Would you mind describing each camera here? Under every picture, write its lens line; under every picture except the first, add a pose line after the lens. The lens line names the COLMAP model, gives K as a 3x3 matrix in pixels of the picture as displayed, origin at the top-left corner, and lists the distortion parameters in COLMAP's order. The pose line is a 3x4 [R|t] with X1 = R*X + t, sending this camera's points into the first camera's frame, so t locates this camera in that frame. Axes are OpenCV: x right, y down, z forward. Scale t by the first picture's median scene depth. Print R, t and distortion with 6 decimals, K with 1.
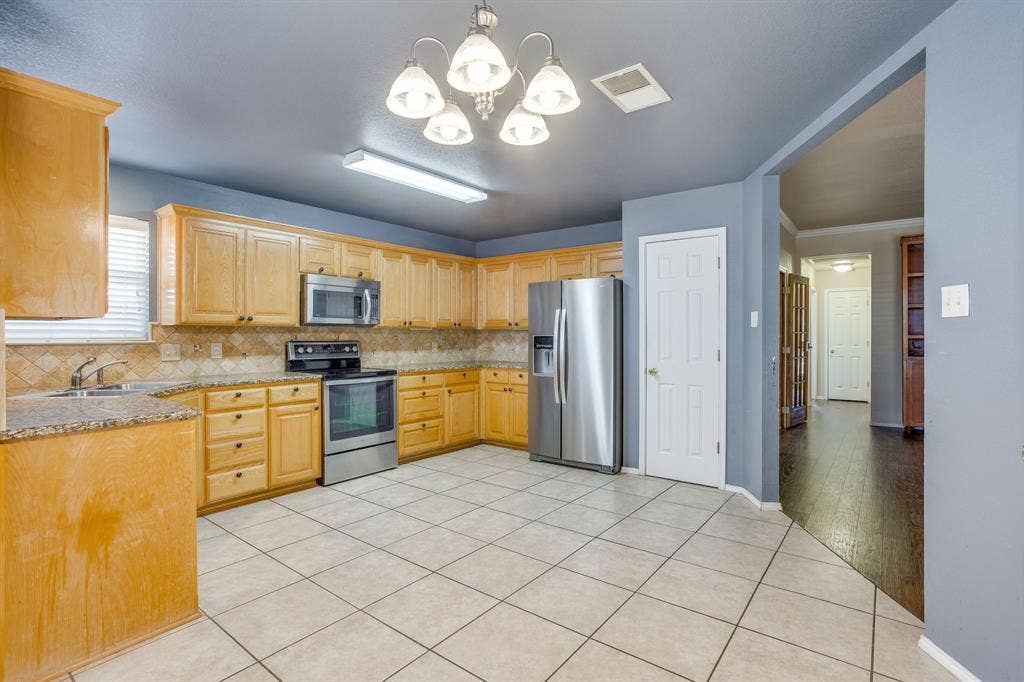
lens RADIAL K [[505.7, 0, 505.0], [0, 505.7, 338.2], [0, 0, 1]] dist [-0.035175, 0.015346]
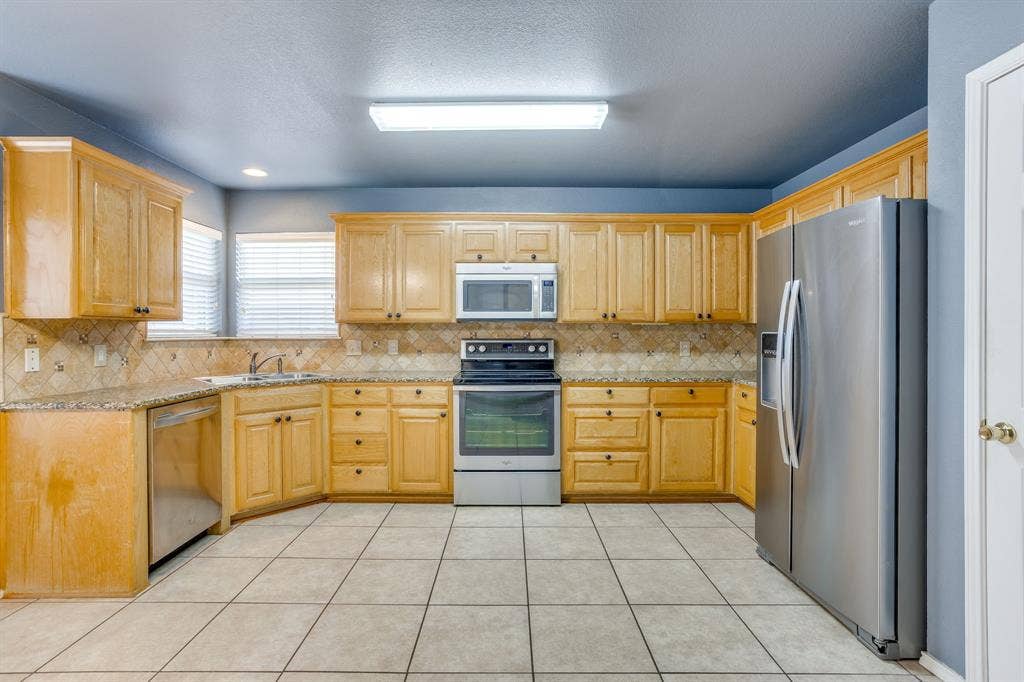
lens RADIAL K [[505.7, 0, 501.2], [0, 505.7, 335.2], [0, 0, 1]] dist [-0.035175, 0.015346]
pose [[0.604945, 0.004073, -0.796257, 0.408080], [-0.003545, 0.999991, 0.002423, -0.003210], [0.796259, 0.001357, 0.604954, 0.567892]]
